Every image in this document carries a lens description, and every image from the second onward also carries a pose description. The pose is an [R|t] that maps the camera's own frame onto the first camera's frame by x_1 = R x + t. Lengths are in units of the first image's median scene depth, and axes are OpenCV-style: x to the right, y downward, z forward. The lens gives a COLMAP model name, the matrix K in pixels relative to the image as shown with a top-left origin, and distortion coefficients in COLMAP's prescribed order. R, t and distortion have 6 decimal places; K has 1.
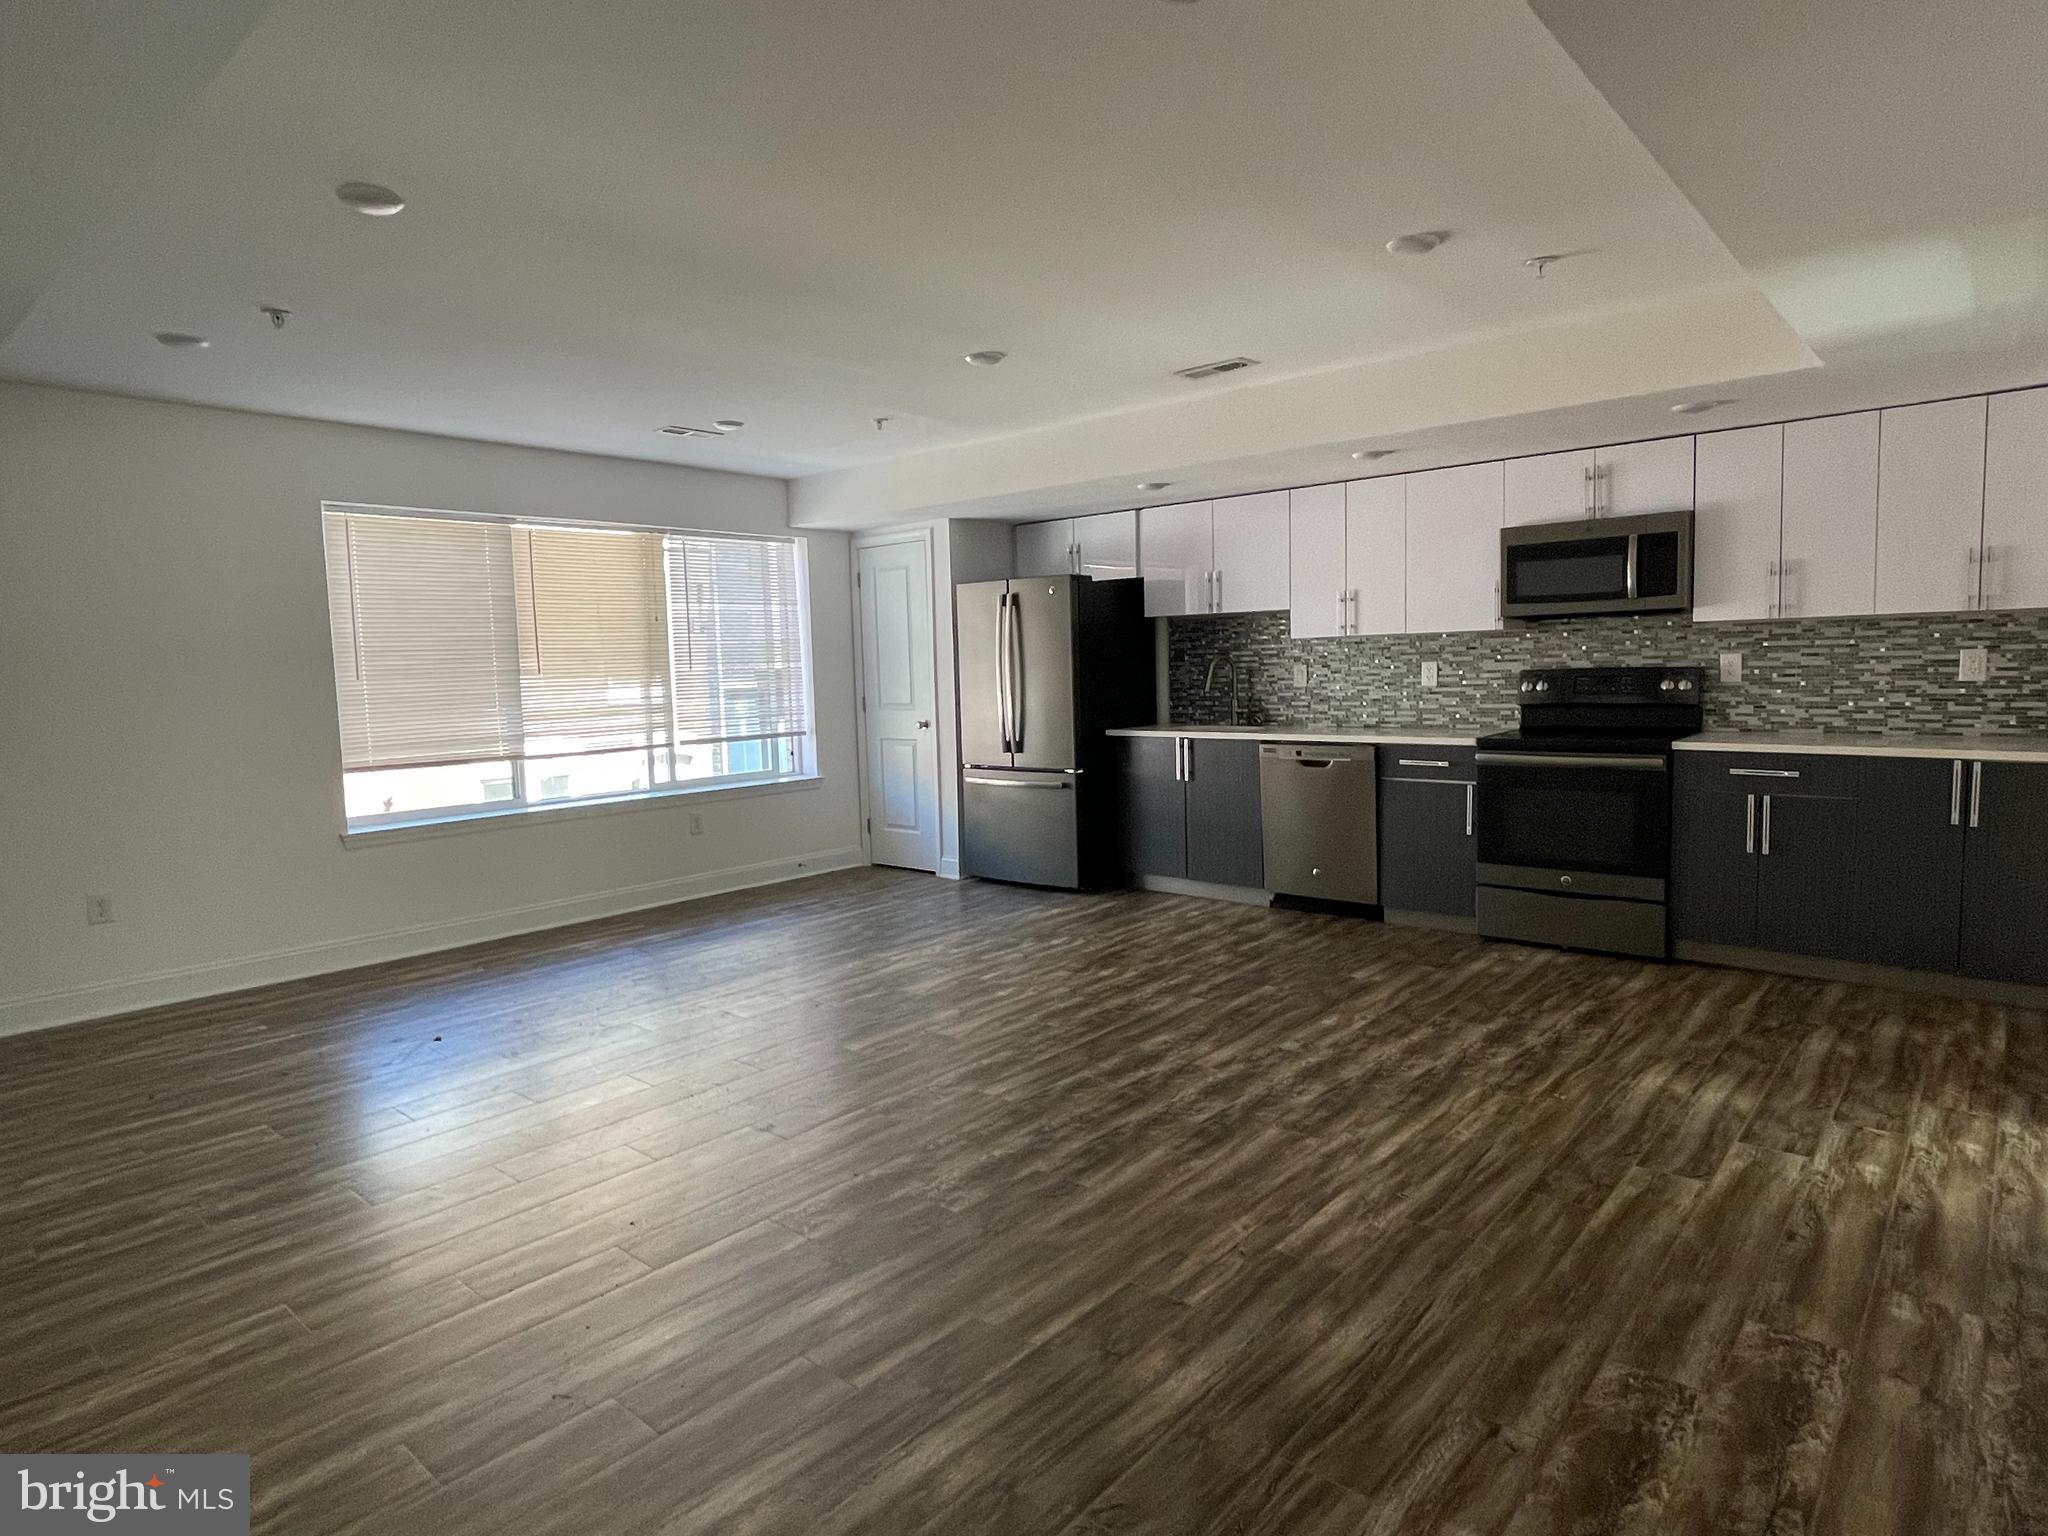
lens RADIAL K [[1180.4, 0, 1035.4], [0, 1180.4, 749.8], [0, 0, 1]] dist [-0.007232, -0.001385]
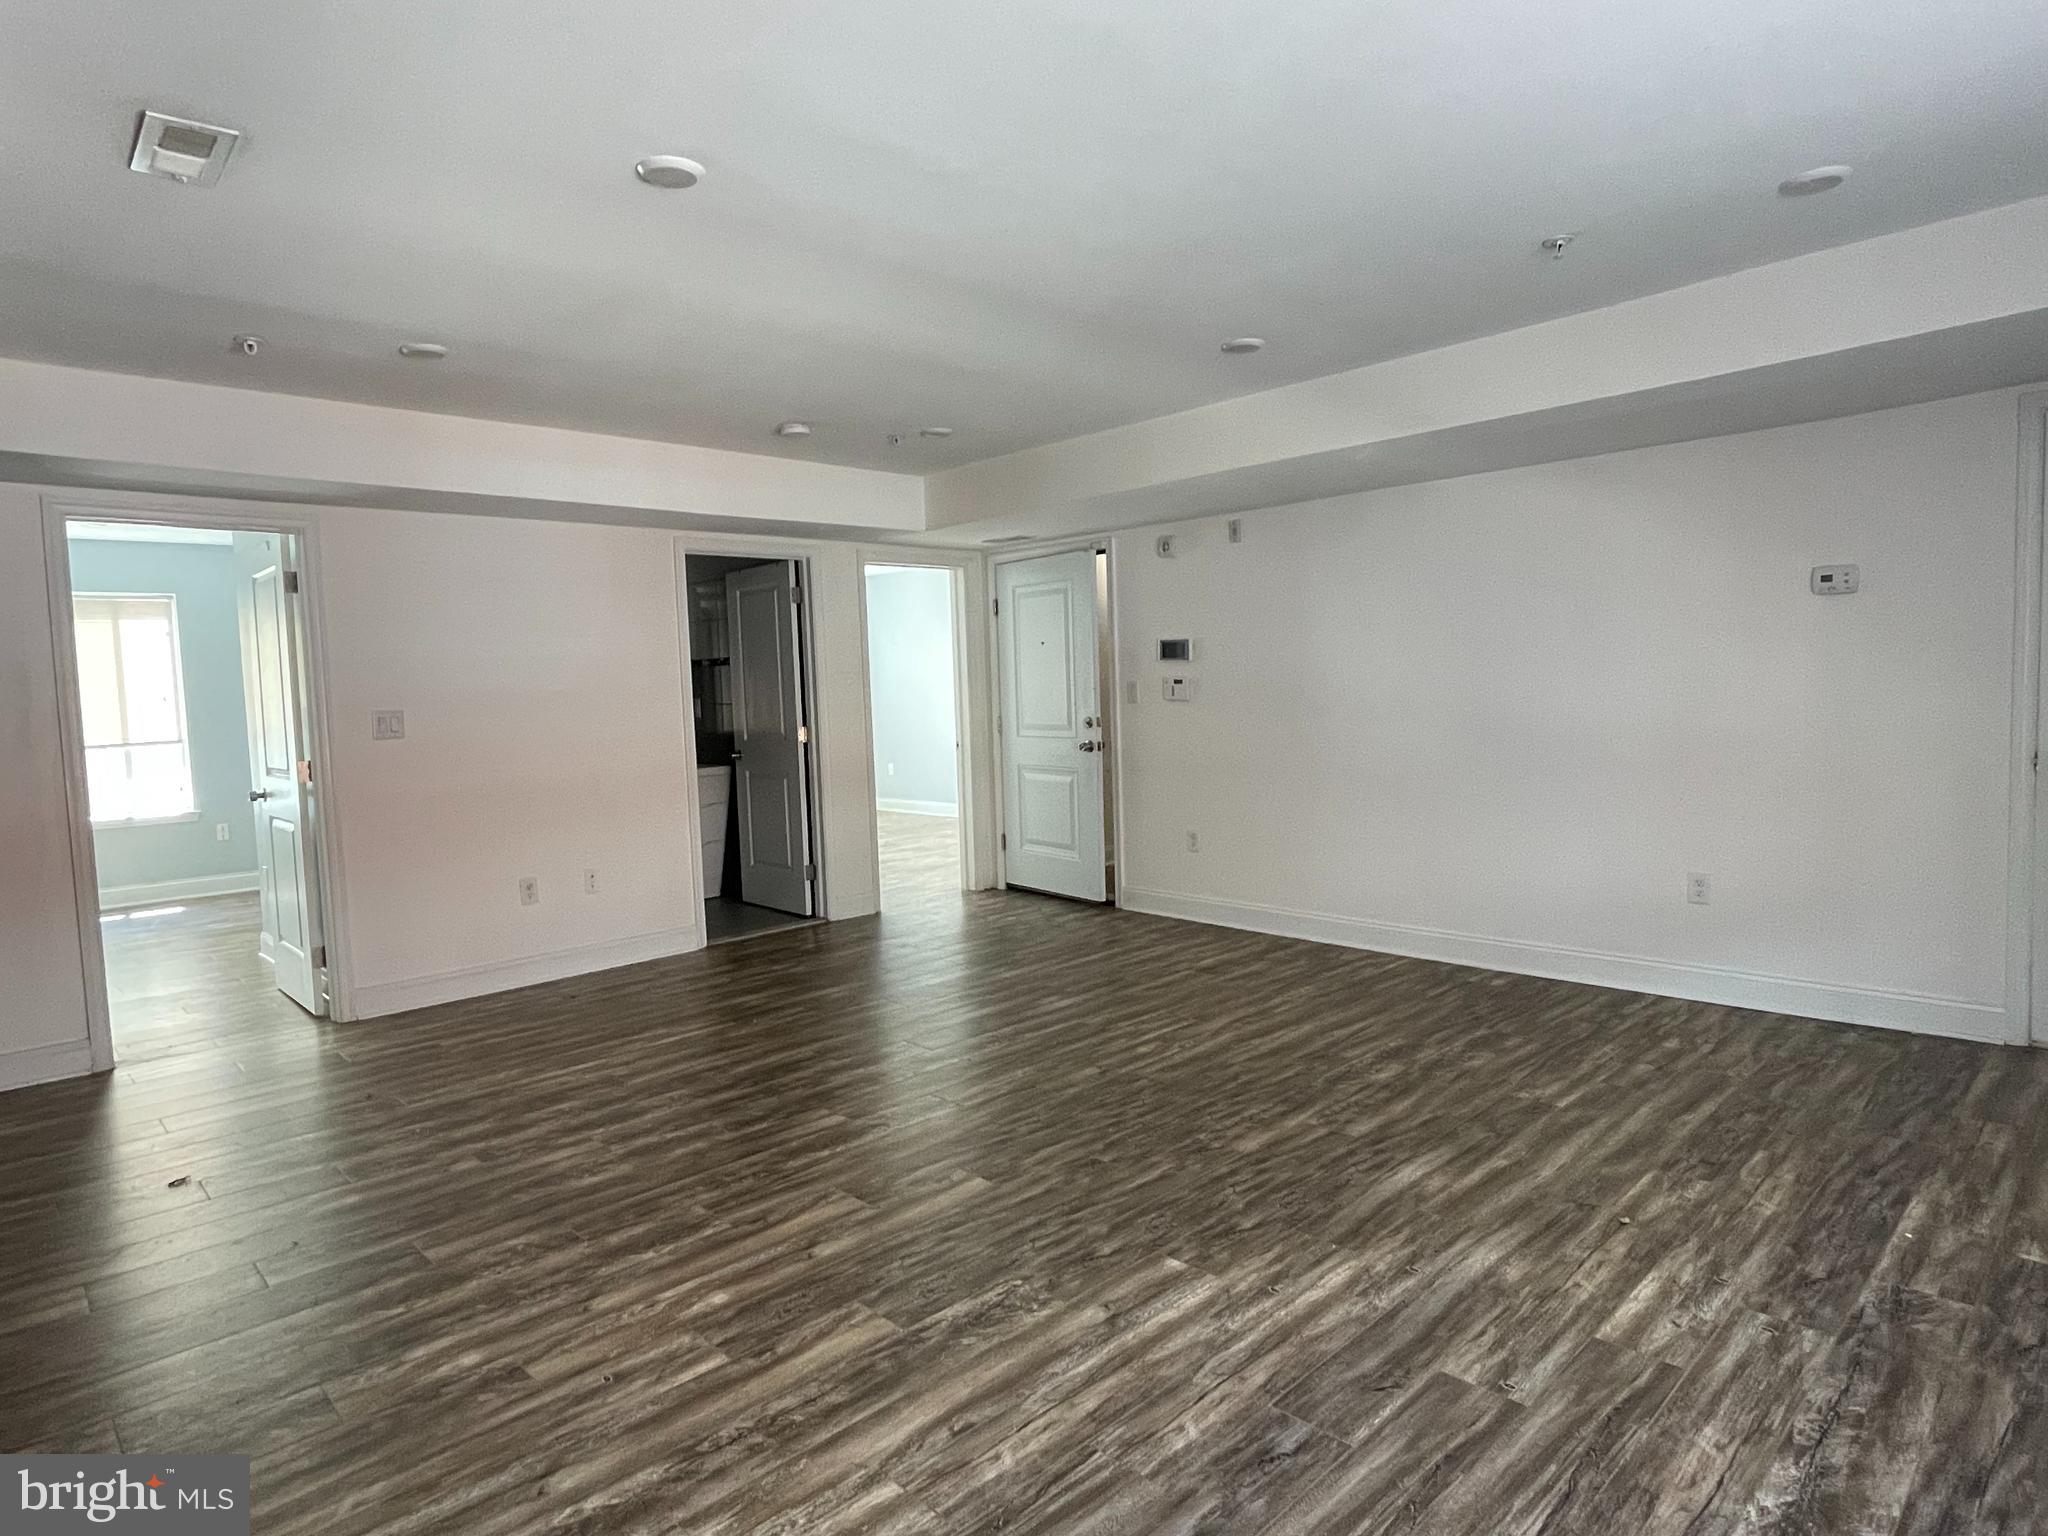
lens RADIAL K [[1180.4, 0, 1021.0], [0, 1180.4, 768.8], [0, 0, 1]] dist [-0.007232, -0.001385]
pose [[-0.994037, 0.057435, 0.092690, -0.300120], [0.070386, 0.987198, 0.143127, -0.133892], [-0.083283, 0.148798, -0.985354, 1.922556]]
